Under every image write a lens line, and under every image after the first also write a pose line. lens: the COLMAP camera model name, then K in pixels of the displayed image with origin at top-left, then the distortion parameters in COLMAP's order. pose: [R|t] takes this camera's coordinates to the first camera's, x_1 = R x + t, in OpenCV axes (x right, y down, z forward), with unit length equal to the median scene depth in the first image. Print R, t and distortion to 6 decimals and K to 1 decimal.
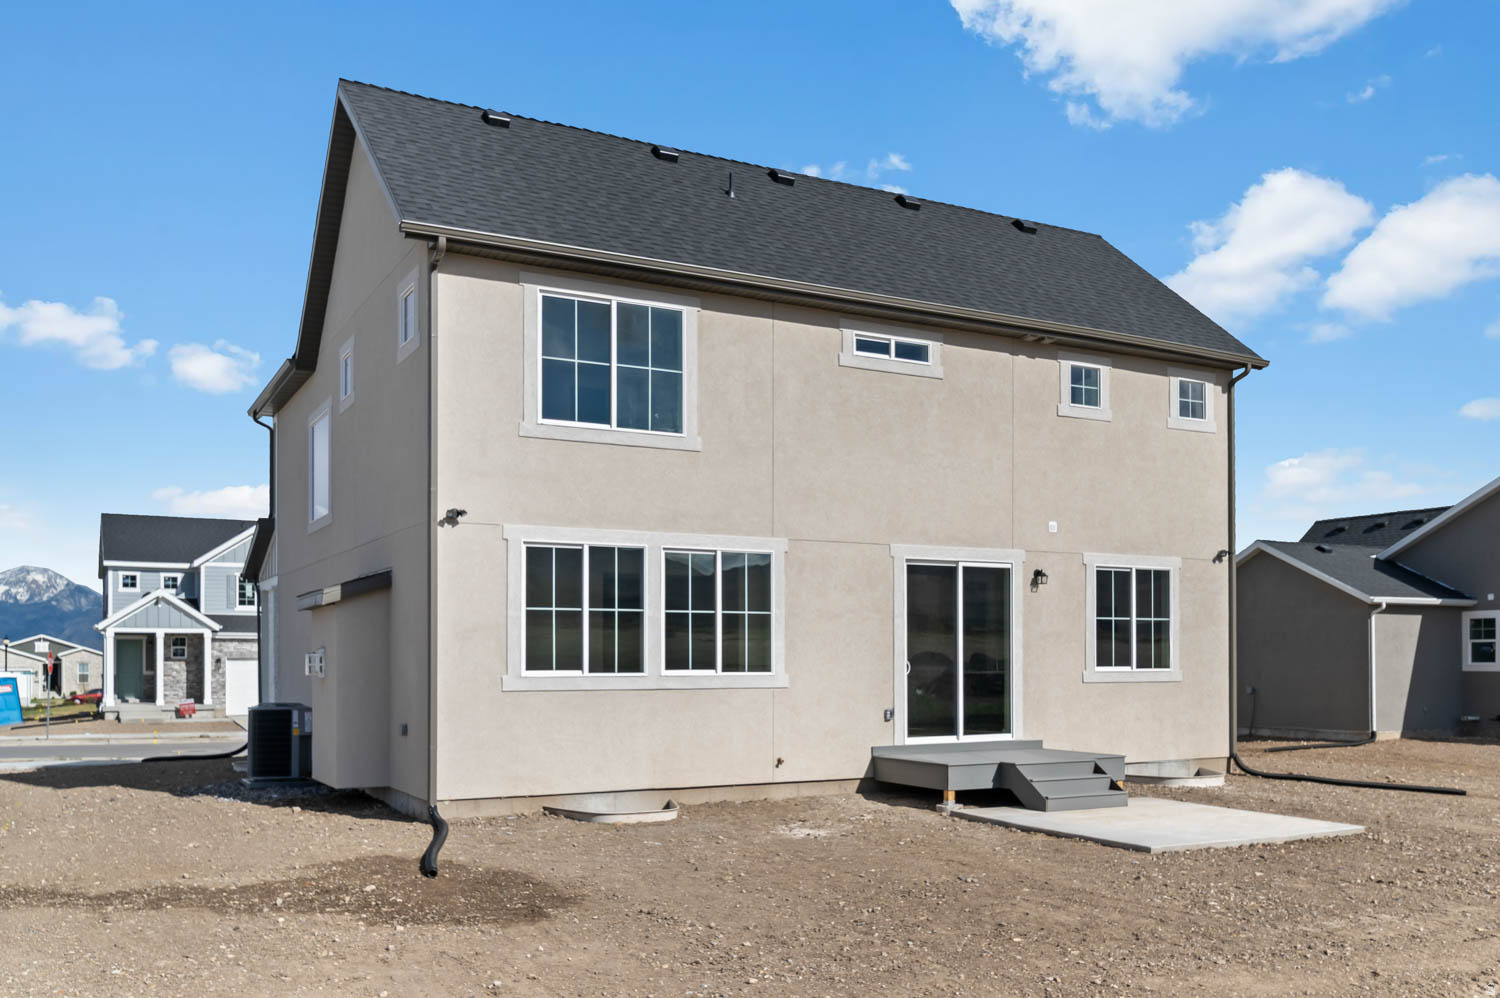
lens RADIAL K [[1230.8, 0, 750.0], [0, 1230.8, 499.0], [0, 0, 1]] dist [-0.006451, -0.000832]
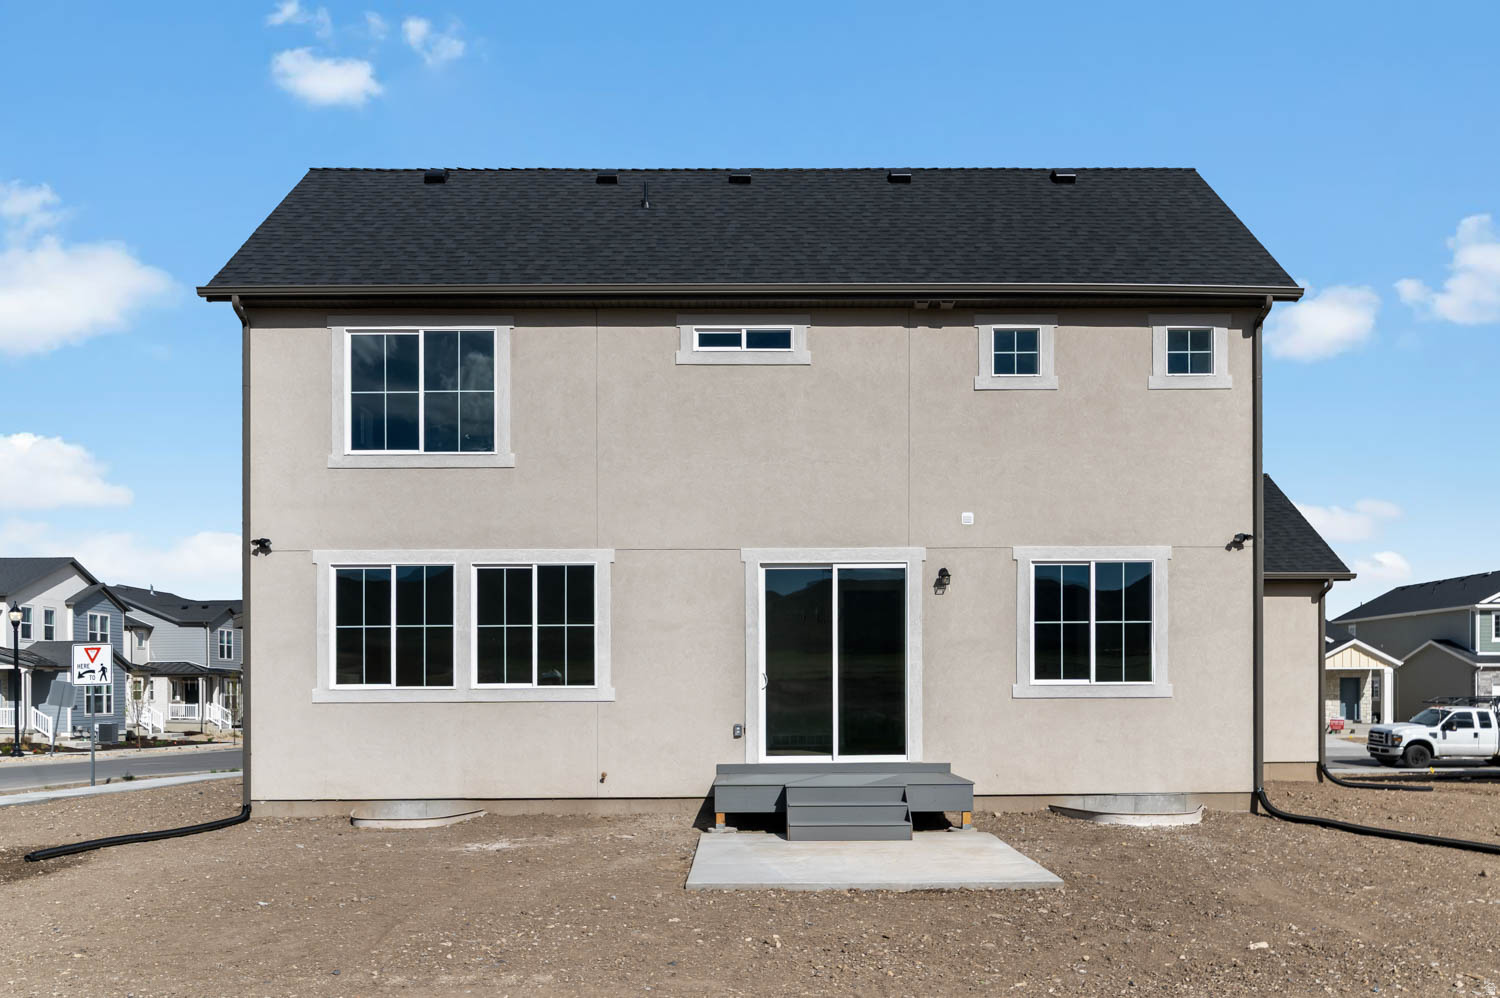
lens RADIAL K [[1109.9, 0, 745.5], [0, 1109.9, 545.7], [0, 0, 1]] dist [-0.006048, -0.000689]
pose [[0.892781, -0.054024, -0.447240, 0.489553], [0.062446, 0.998040, 0.004096, 0.030899], [0.446142, -0.031585, 0.894404, 0.246893]]
